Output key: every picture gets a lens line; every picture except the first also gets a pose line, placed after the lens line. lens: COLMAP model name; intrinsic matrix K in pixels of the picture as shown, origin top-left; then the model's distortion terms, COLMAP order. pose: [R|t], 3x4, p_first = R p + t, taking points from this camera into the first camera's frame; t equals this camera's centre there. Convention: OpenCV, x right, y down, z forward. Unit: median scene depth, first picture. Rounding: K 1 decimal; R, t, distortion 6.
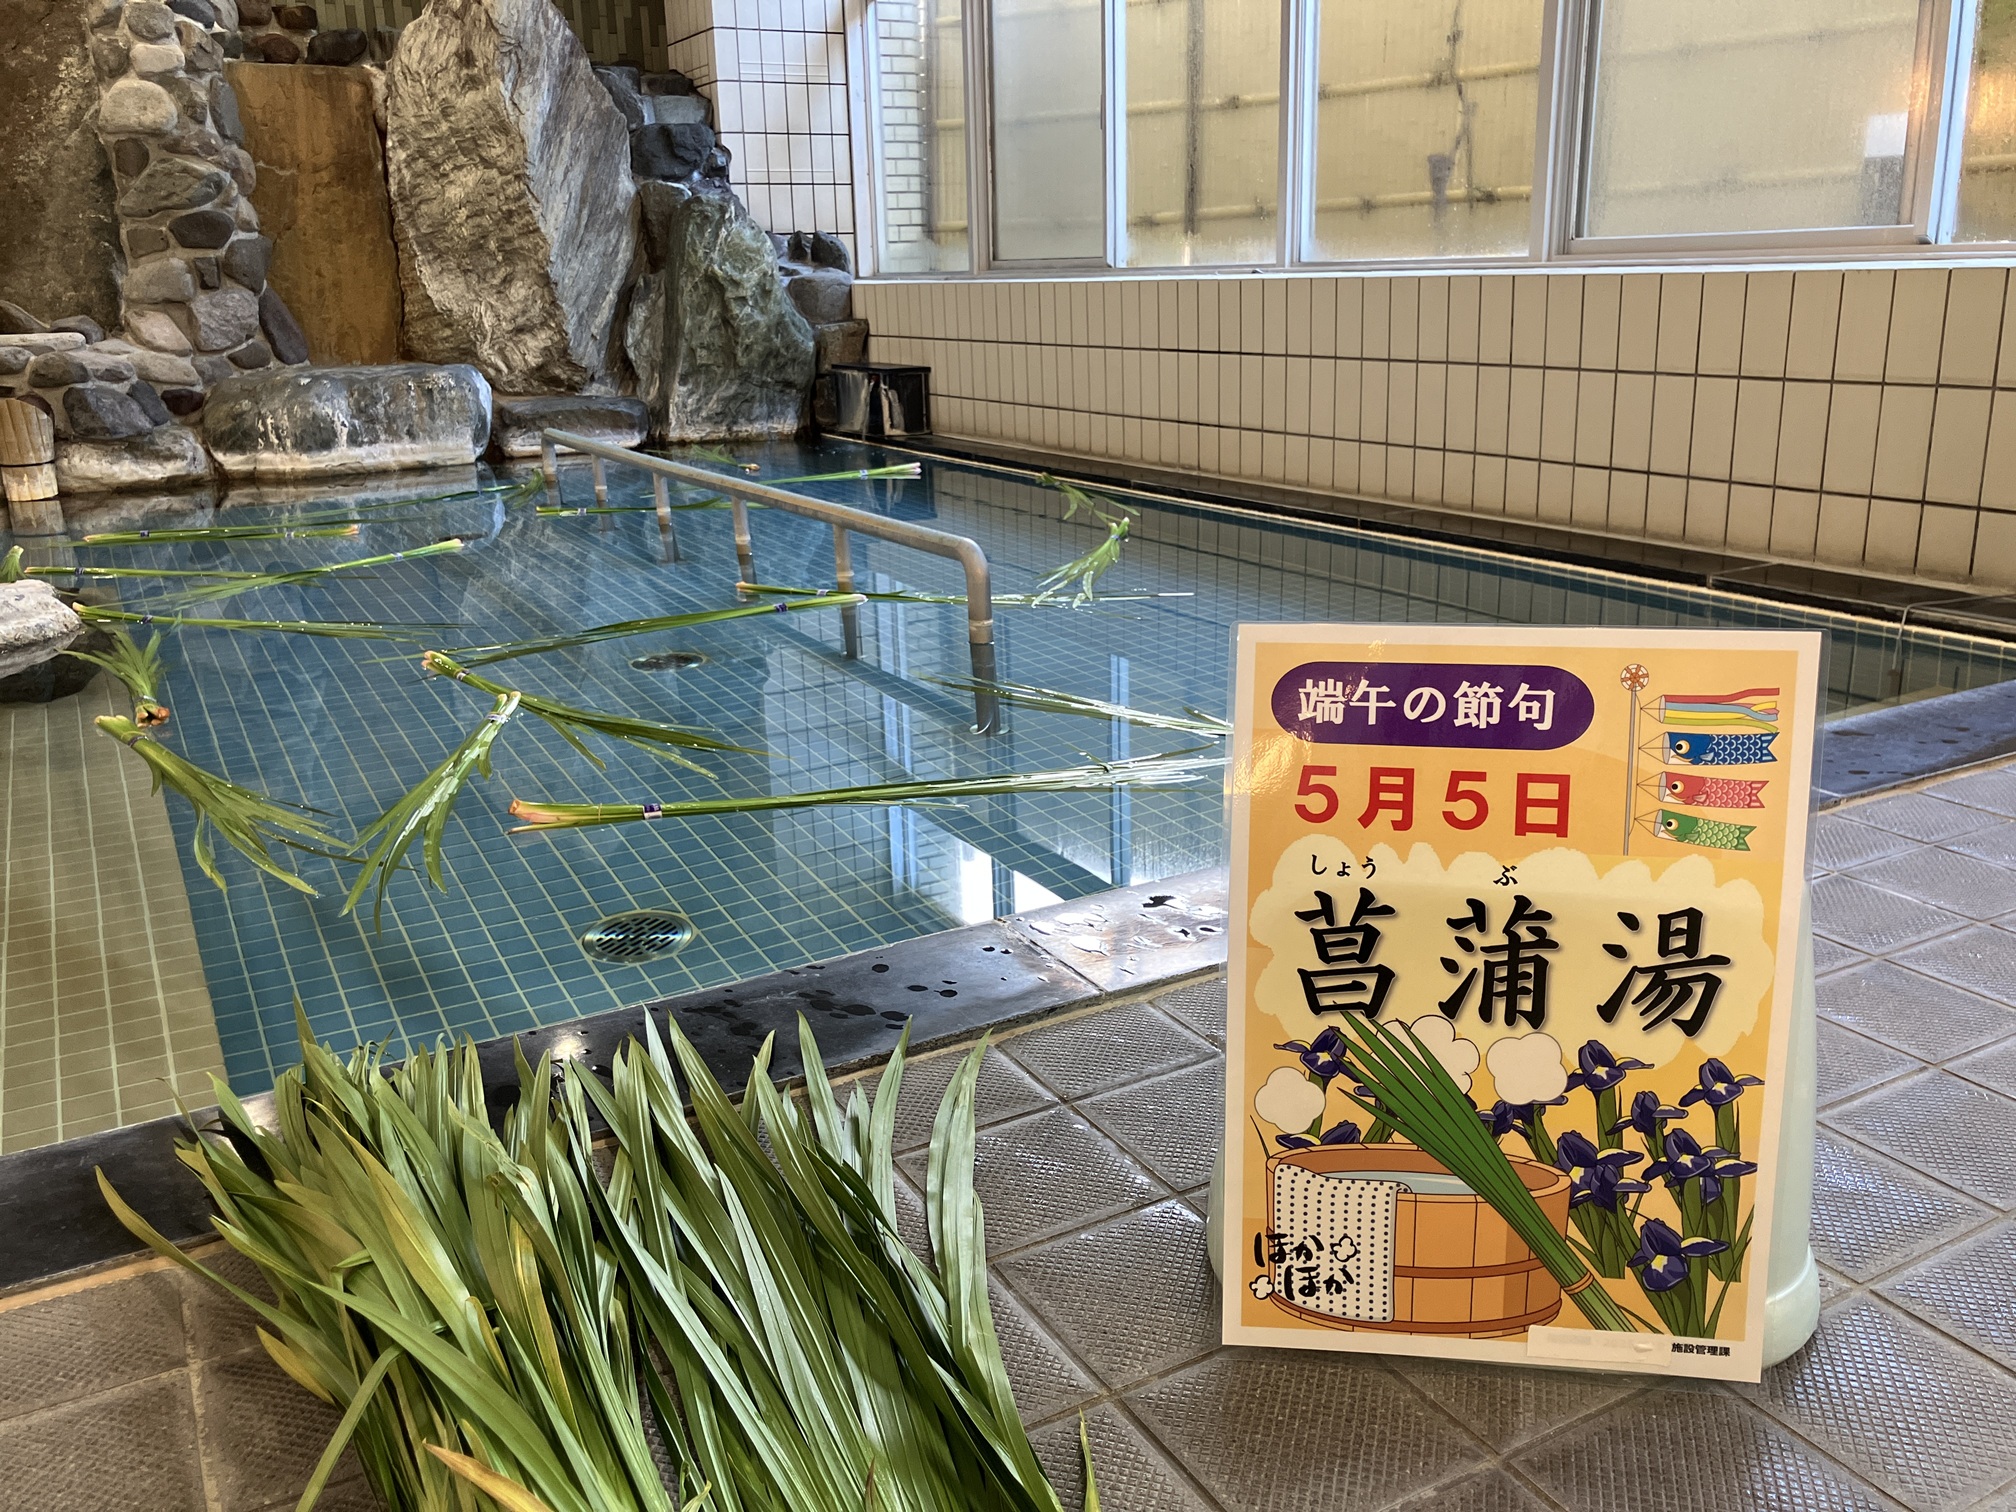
lens RADIAL K [[1728.4, 0, 1008.0], [0, 1728.4, 756.0], [0, 0, 1]] dist [-0.012182, 0.000039]
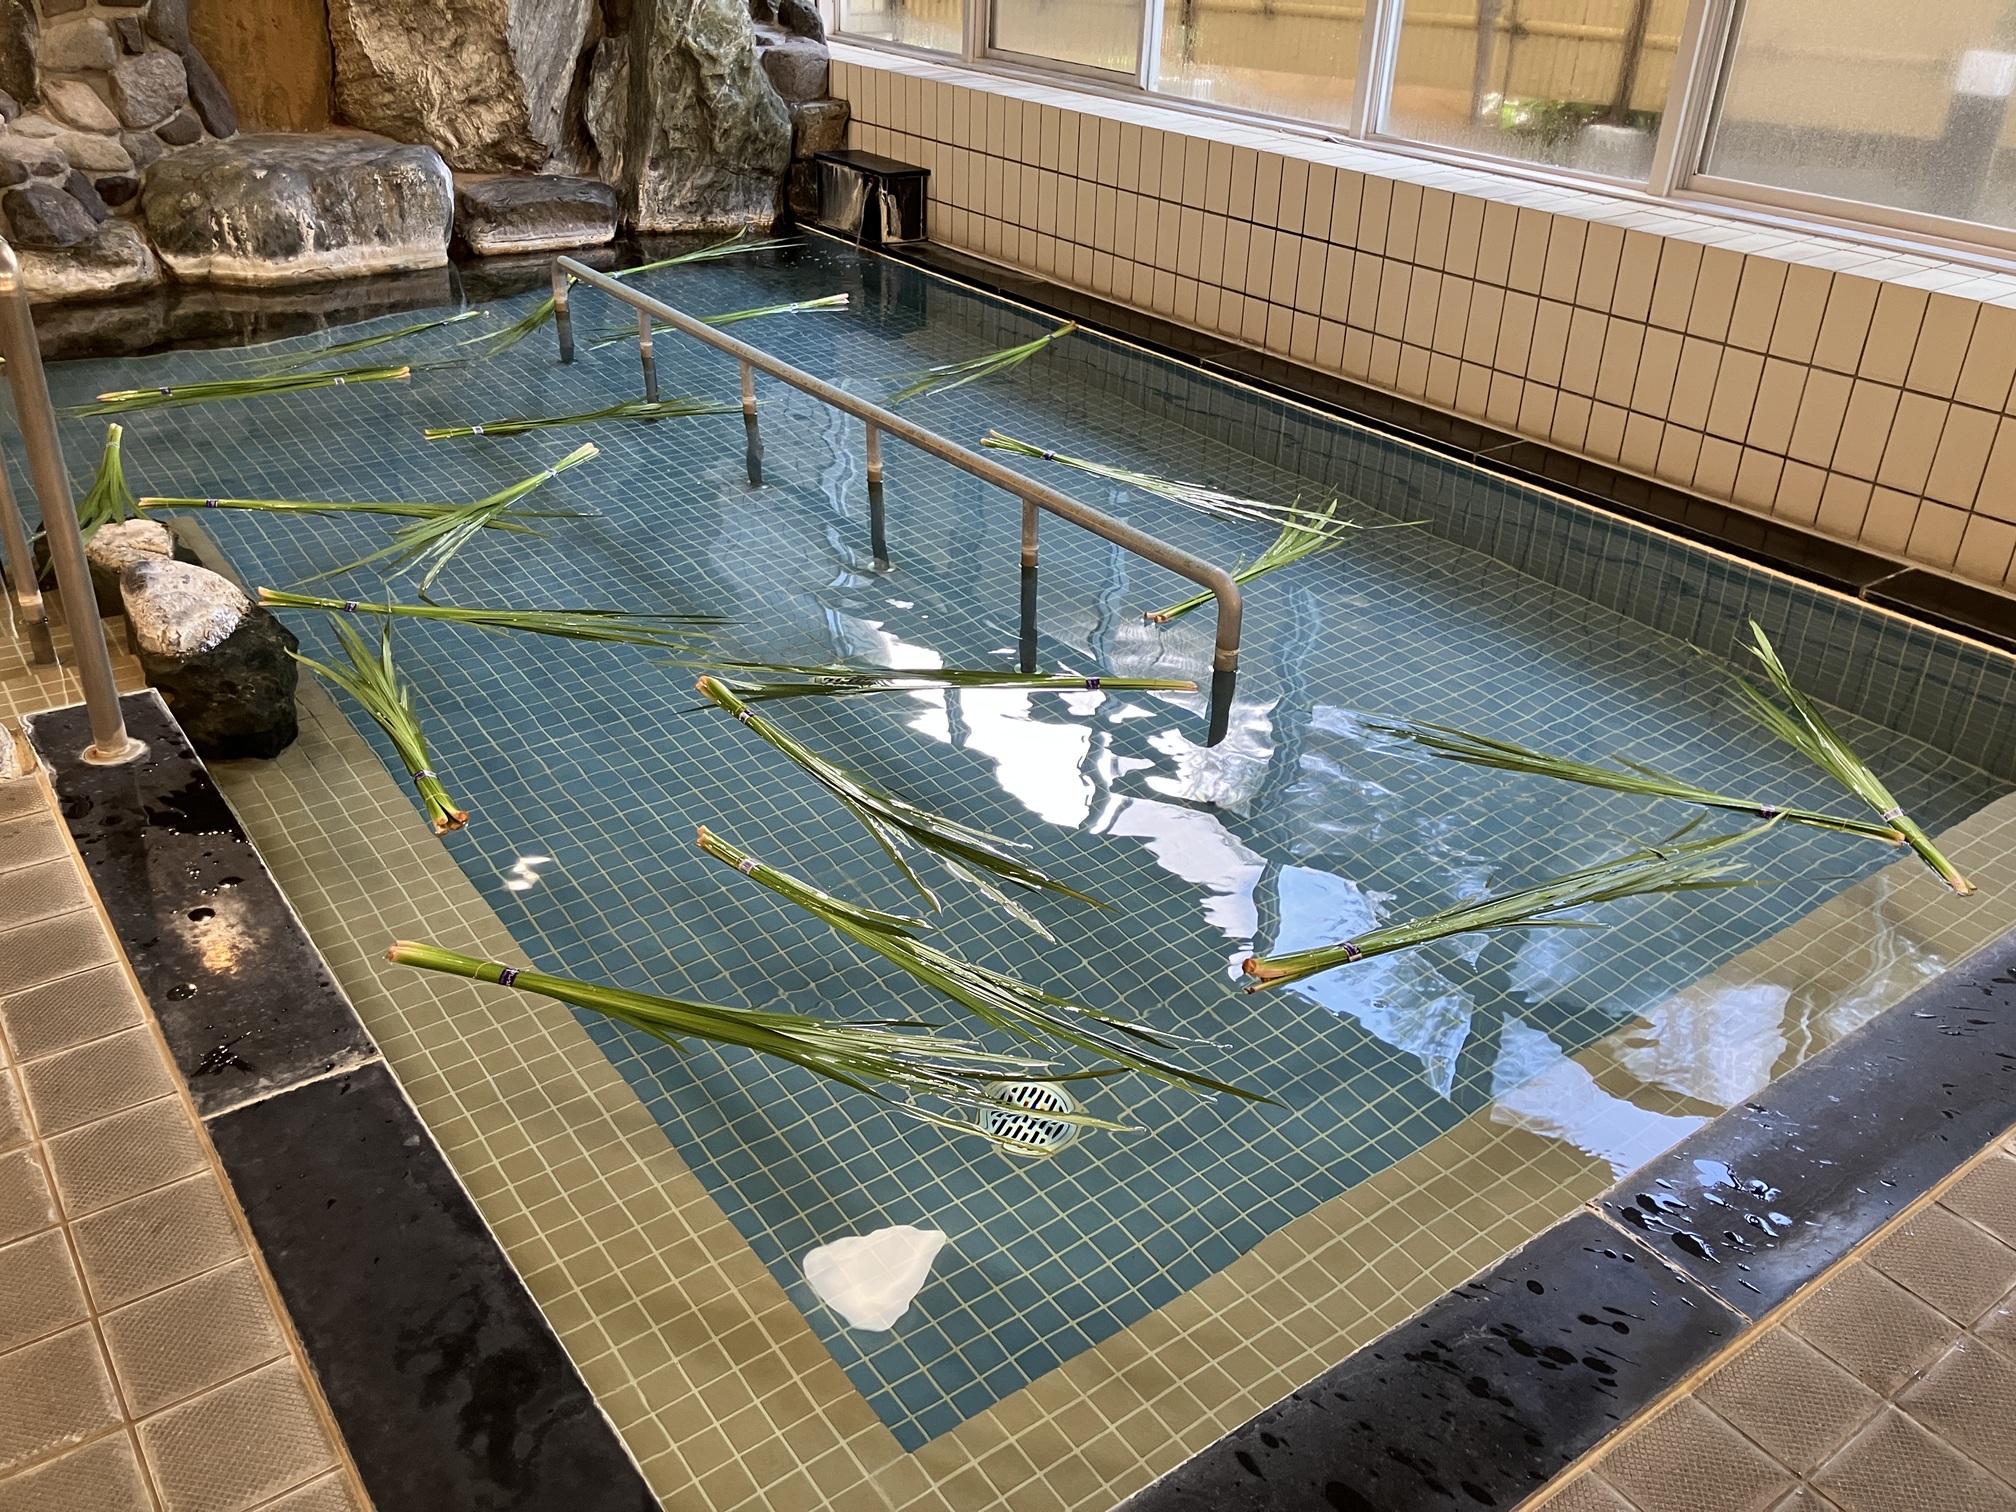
lens RADIAL K [[1728.4, 0, 1008.0], [0, 1728.4, 756.0], [0, 0, 1]] dist [-0.012182, 0.000039]
pose [[0.990111, -0.004034, 0.140226, -0.137390], [-0.024996, 0.978517, 0.204646, -0.105471], [-0.138039, -0.206127, 0.968740, 0.006204]]
